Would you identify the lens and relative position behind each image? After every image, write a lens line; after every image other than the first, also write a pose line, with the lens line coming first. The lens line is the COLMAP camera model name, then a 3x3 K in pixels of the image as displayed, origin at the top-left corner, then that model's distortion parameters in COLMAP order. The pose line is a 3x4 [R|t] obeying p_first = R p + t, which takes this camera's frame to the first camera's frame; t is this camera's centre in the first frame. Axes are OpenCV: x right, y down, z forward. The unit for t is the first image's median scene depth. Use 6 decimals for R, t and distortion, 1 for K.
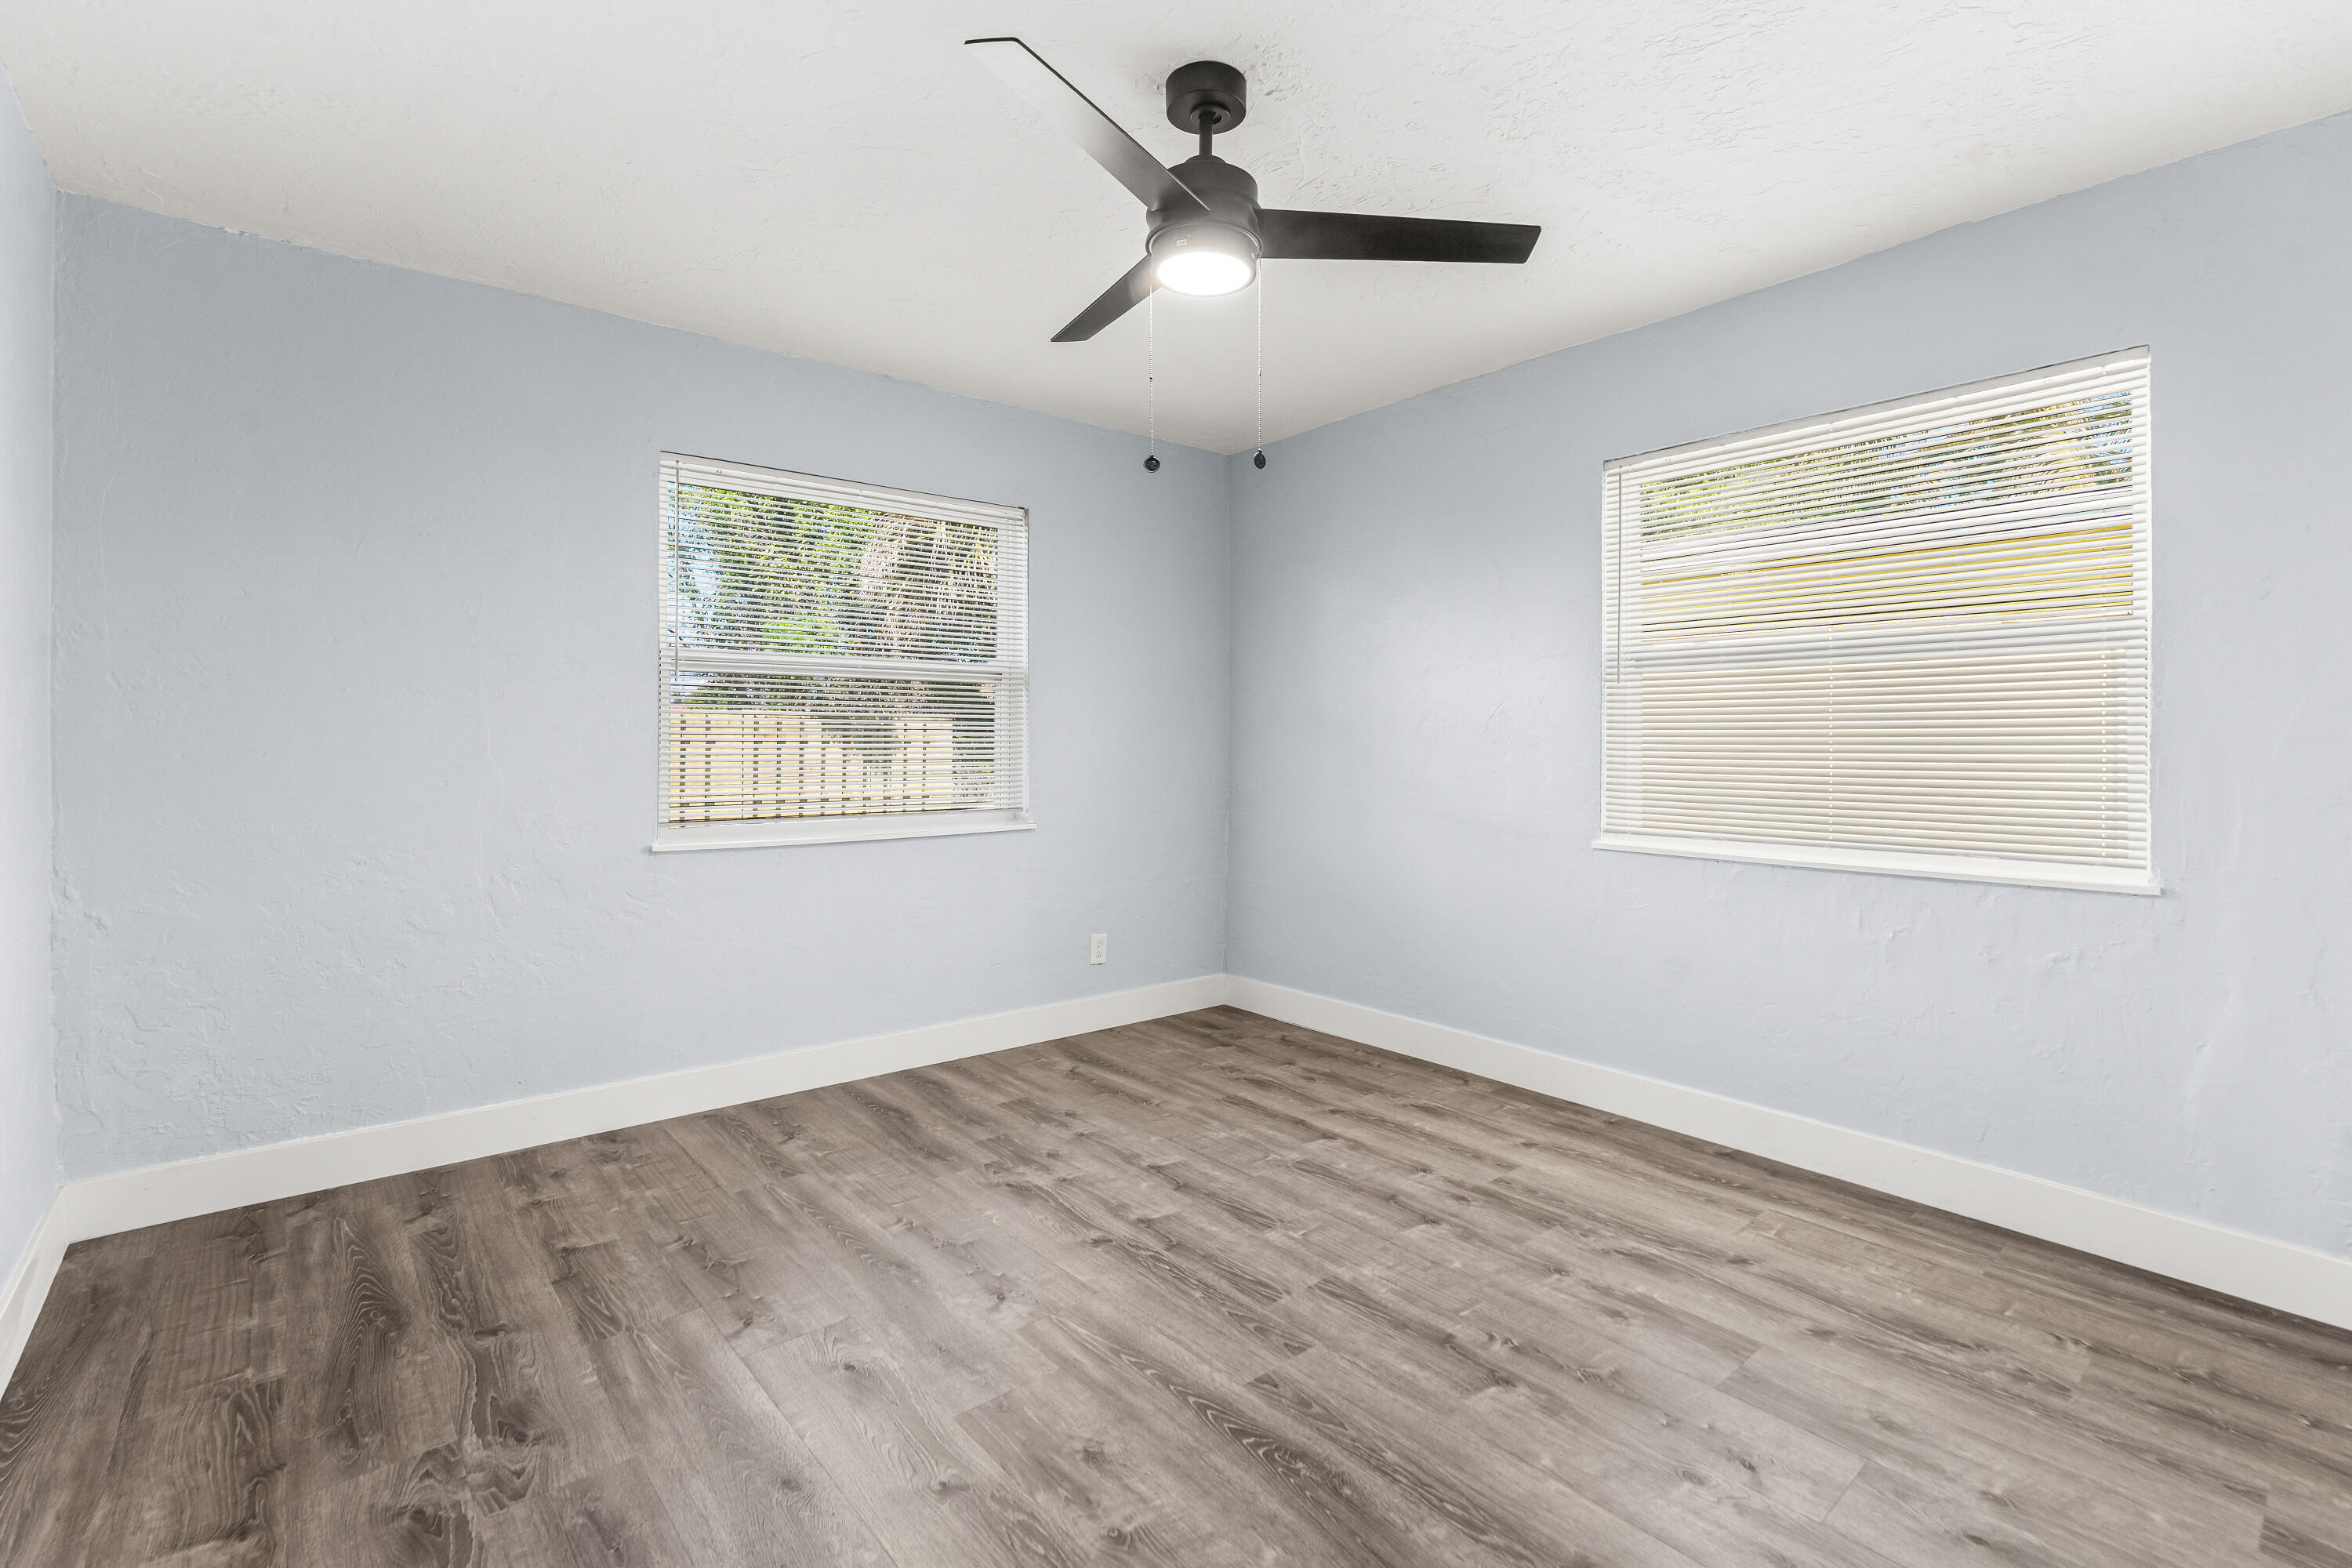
lens RADIAL K [[1046.6, 0, 1126.7], [0, 1046.6, 731.6], [0, 0, 1]] dist [-0.002183, 0.000309]
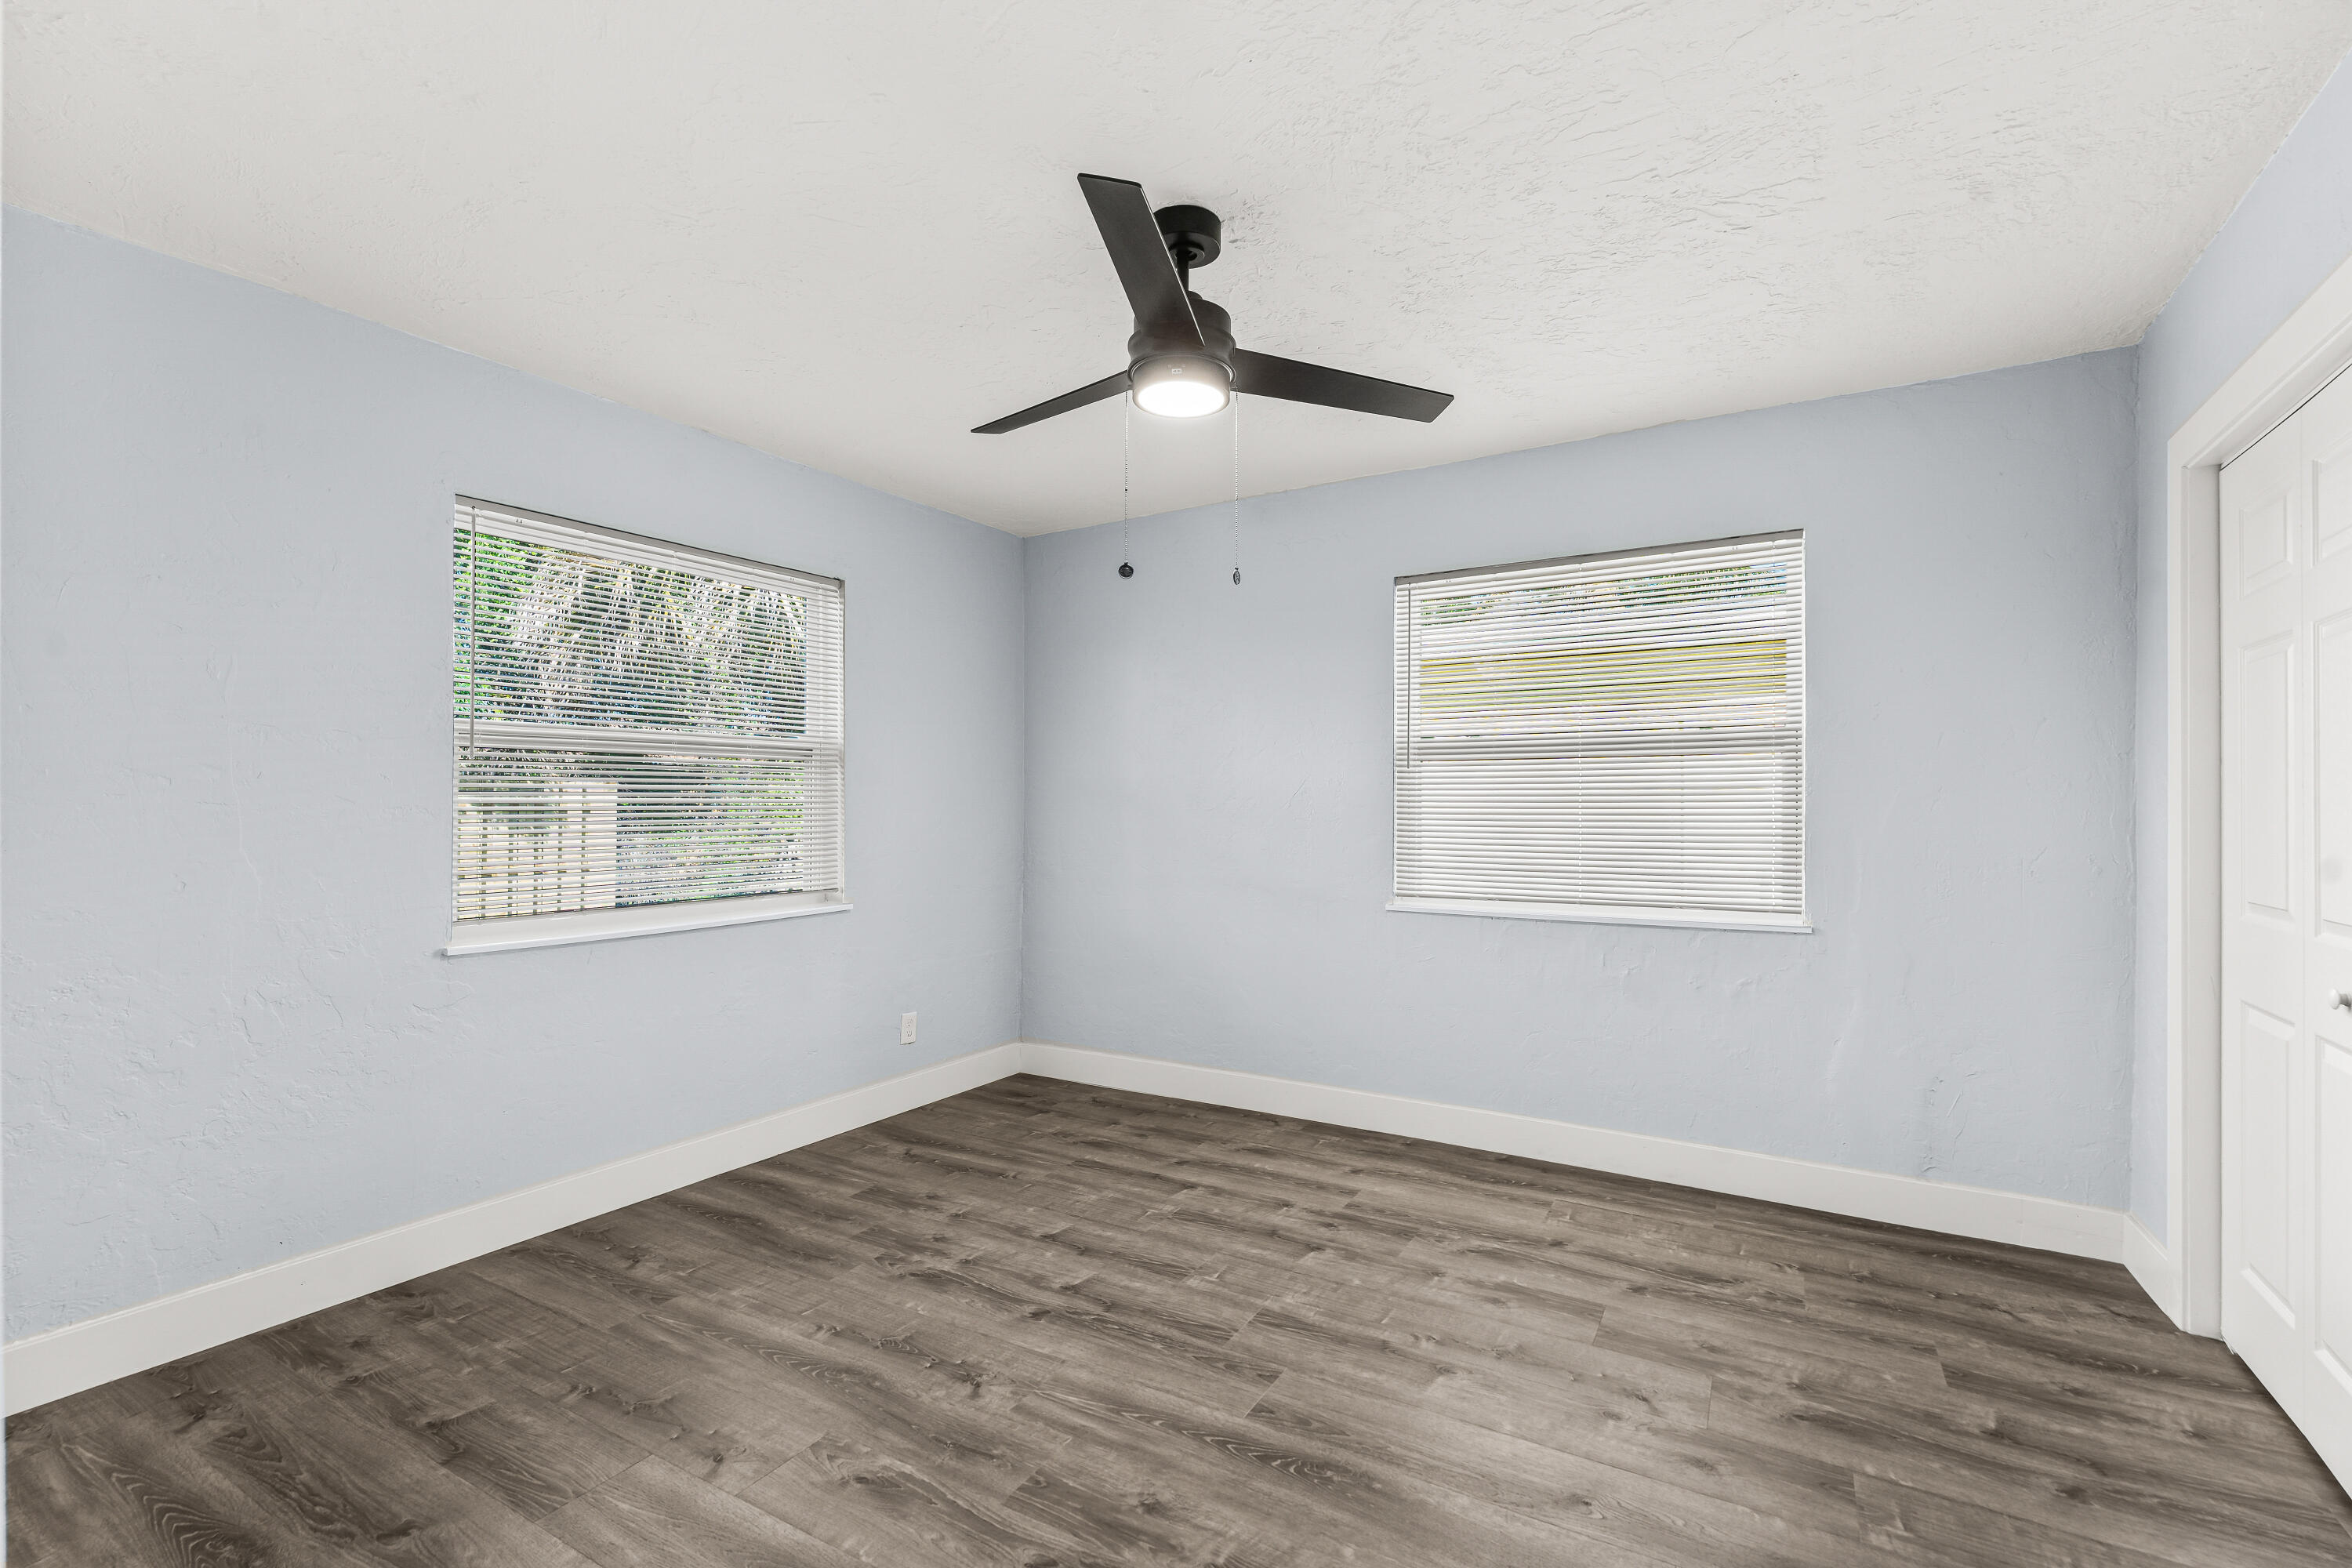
lens RADIAL K [[1046.6, 0, 1111.8], [0, 1046.6, 795.0], [0, 0, 1]] dist [-0.002183, 0.000309]
pose [[0.945830, -0.003087, 0.324648, -0.299366], [0.002073, 0.999992, 0.003467, -0.028508], [-0.324656, -0.002606, 0.945829, 0.002249]]
